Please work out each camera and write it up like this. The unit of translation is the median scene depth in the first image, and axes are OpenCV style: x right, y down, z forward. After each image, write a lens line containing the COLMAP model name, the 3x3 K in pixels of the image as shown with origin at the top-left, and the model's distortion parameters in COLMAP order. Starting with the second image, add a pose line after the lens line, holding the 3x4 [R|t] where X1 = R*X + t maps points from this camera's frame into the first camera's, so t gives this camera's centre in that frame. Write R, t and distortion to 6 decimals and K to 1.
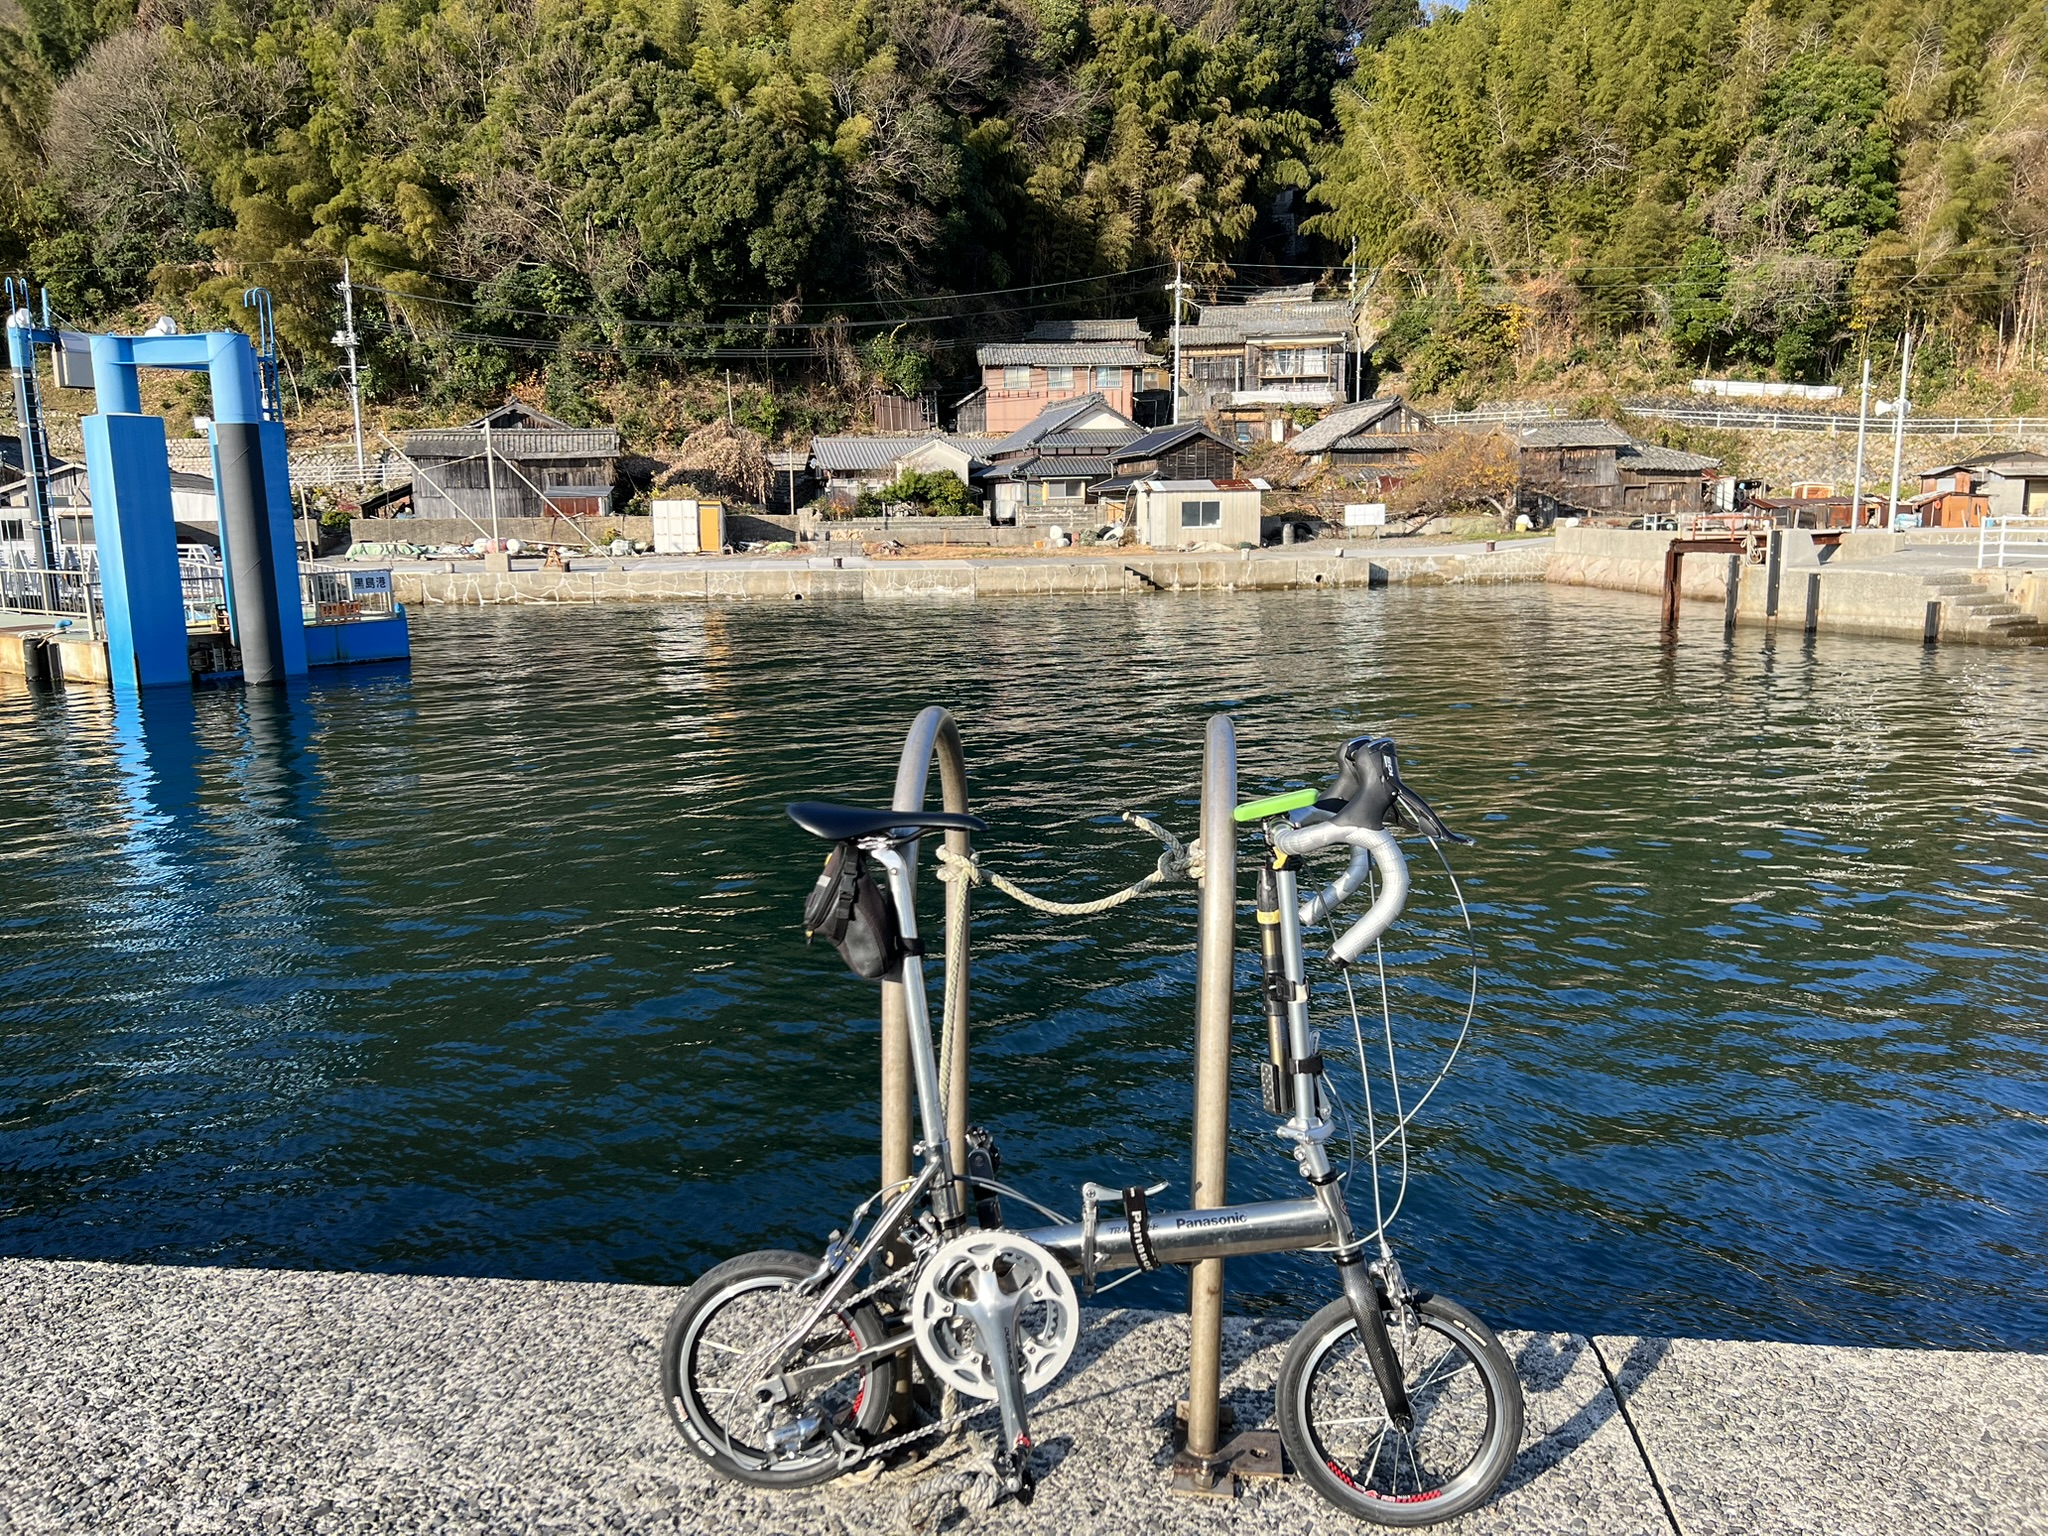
lens RADIAL K [[1555.8, 0, 1024.0], [0, 1555.8, 768.0], [0, 0, 1]] dist [0.080215, -0.119476]
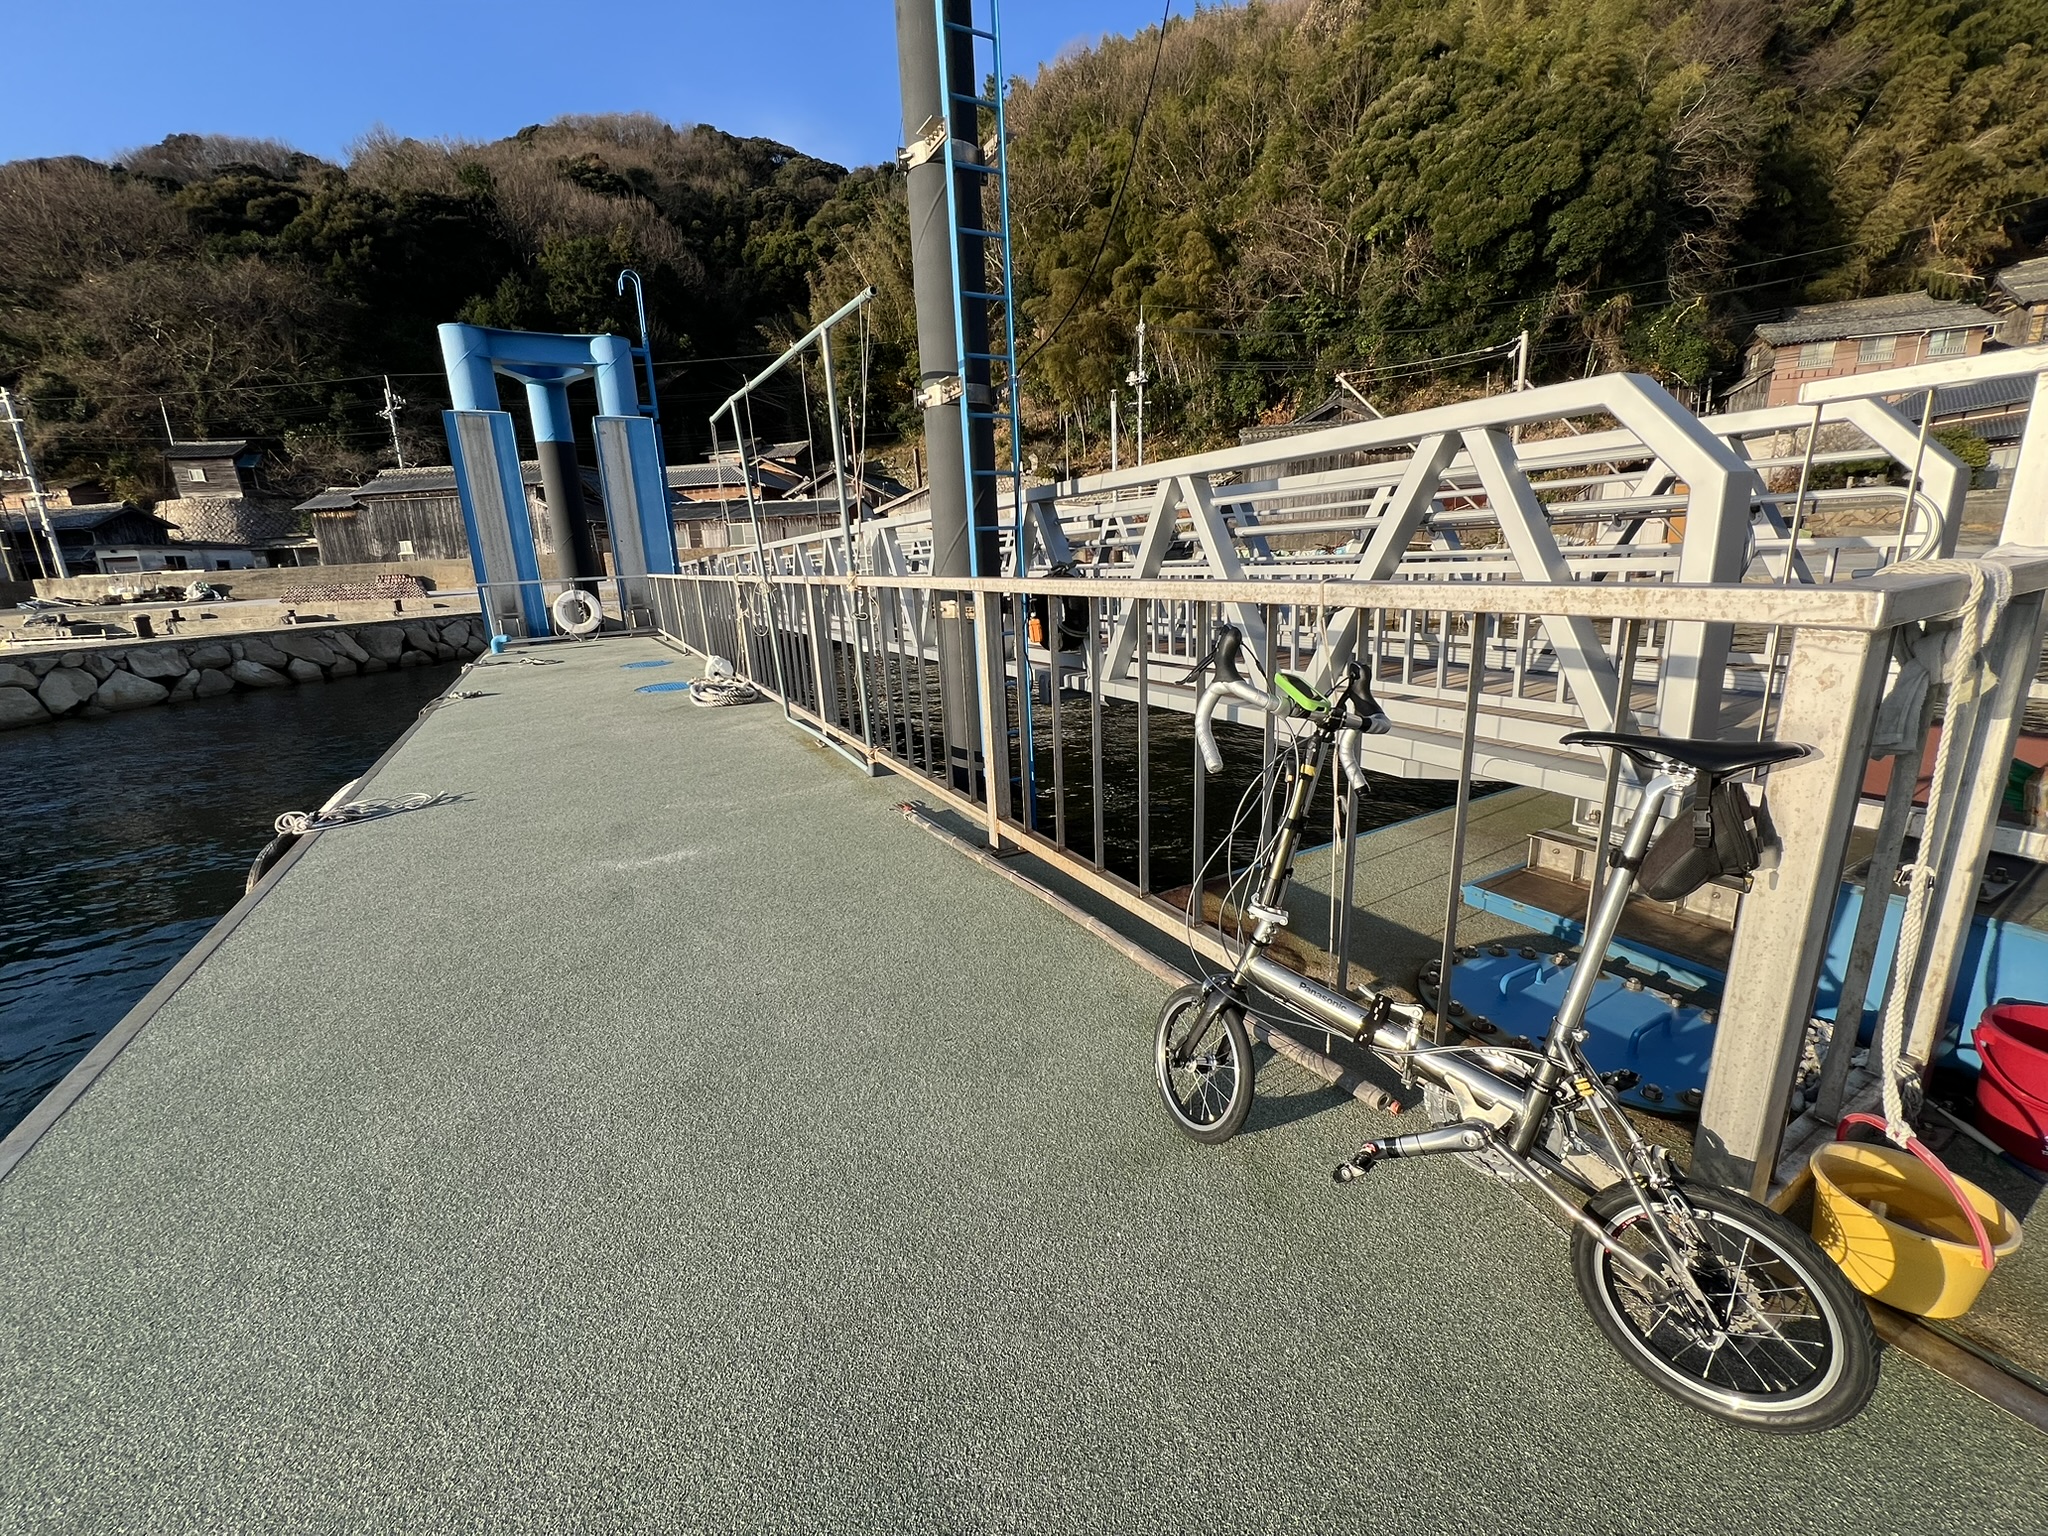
lens RADIAL K [[834.5, 0, 1011.6], [0, 834.5, 767.2], [0, 0, 1]] dist [0.001177, 0.000015]
pose [[0.910816, 0.077435, -0.405484, -0.232259], [-0.036997, 0.993609, 0.106644, -0.046731], [0.411150, -0.082131, 0.907860, 0.362606]]
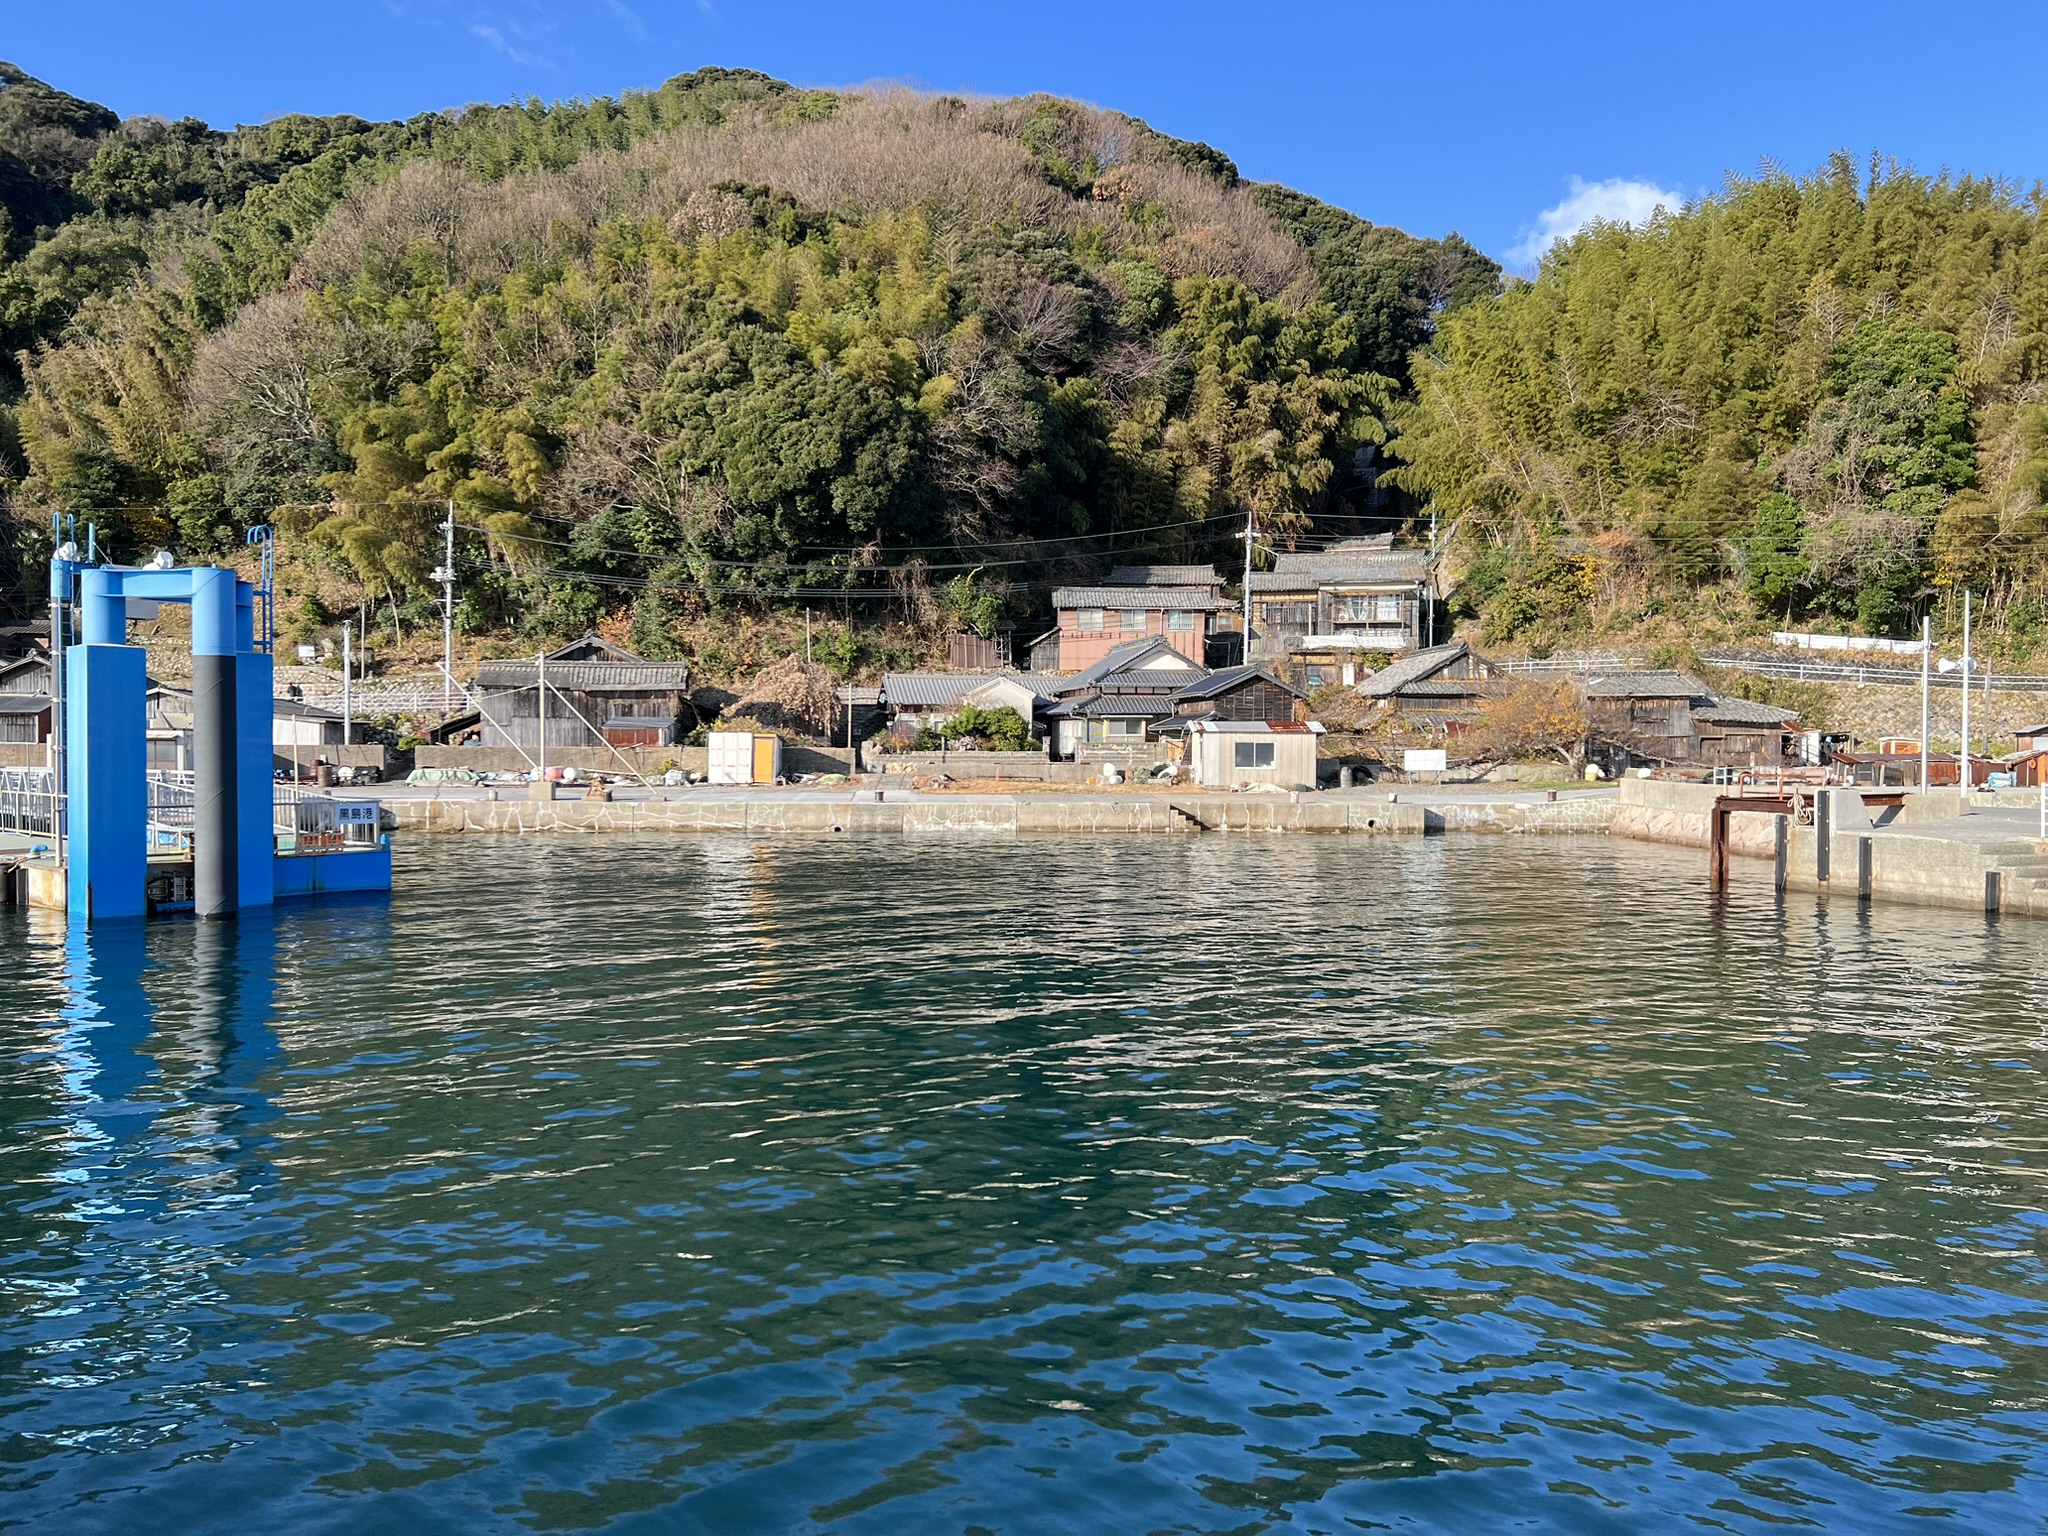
lens RADIAL K [[1540.9, 0, 1038.2], [0, 1540.9, 765.5], [0, 0, 1]] dist [0.164718, -0.391403]
pose [[0.997929, 0.020528, -0.060970, 0.026759], [-0.029374, 0.988560, -0.147940, -0.005207], [0.057235, 0.149425, 0.987115, 0.017176]]
